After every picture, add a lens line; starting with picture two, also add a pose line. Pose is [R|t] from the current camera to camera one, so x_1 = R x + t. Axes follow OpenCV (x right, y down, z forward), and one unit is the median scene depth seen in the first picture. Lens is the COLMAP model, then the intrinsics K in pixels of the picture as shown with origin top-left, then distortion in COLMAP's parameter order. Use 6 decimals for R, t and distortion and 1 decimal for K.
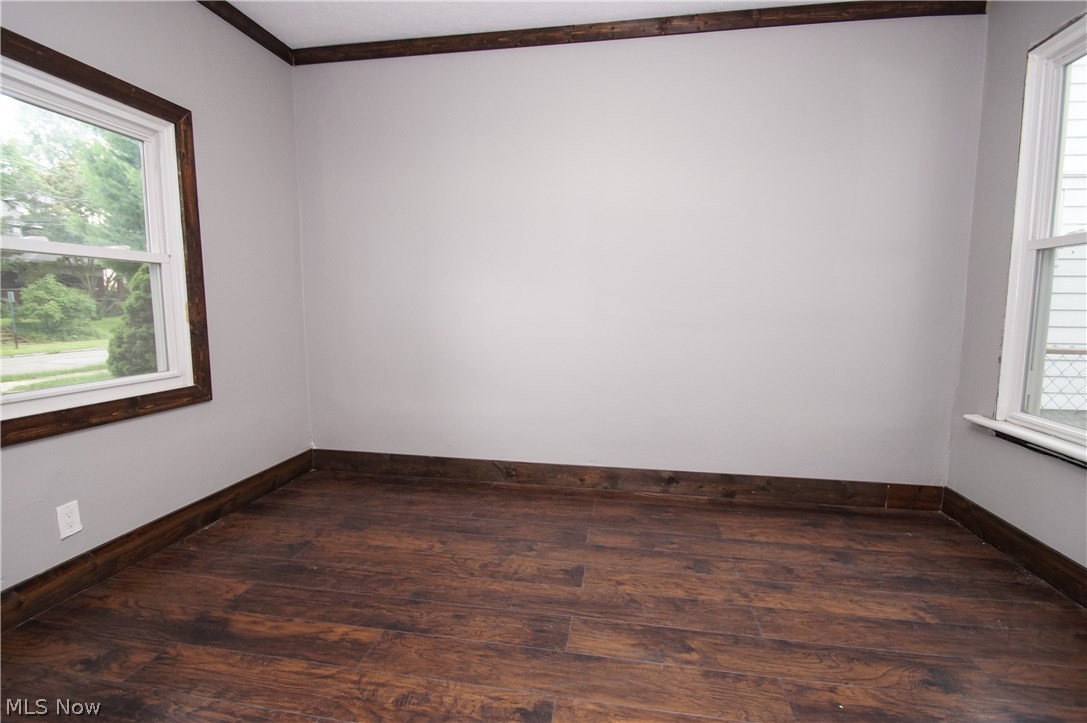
lens RADIAL K [[514.4, 0, 543.5], [0, 514.4, 361.5], [0, 0, 1]] dist [0.002413, -0.011169]
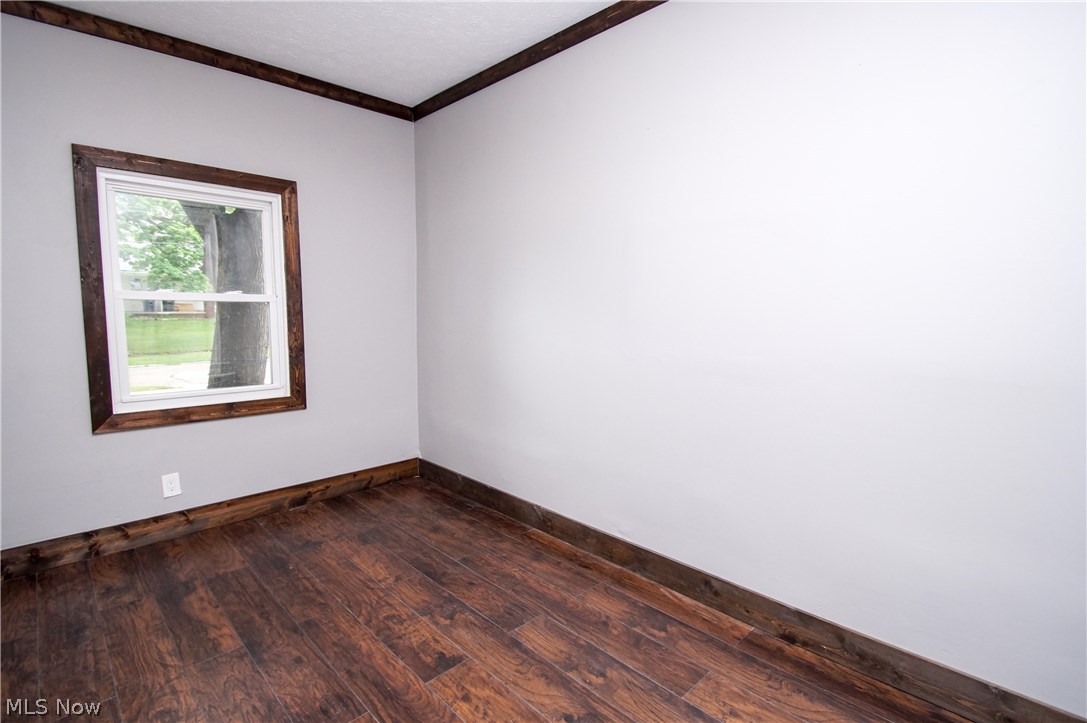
lens RADIAL K [[514.4, 0, 543.5], [0, 514.4, 361.5], [0, 0, 1]] dist [0.002413, -0.011169]
pose [[0.810942, 0.062134, -0.581819, 0.596294], [-0.069583, 0.997531, 0.009544, -0.100549], [0.580975, 0.032745, 0.813262, 0.340996]]
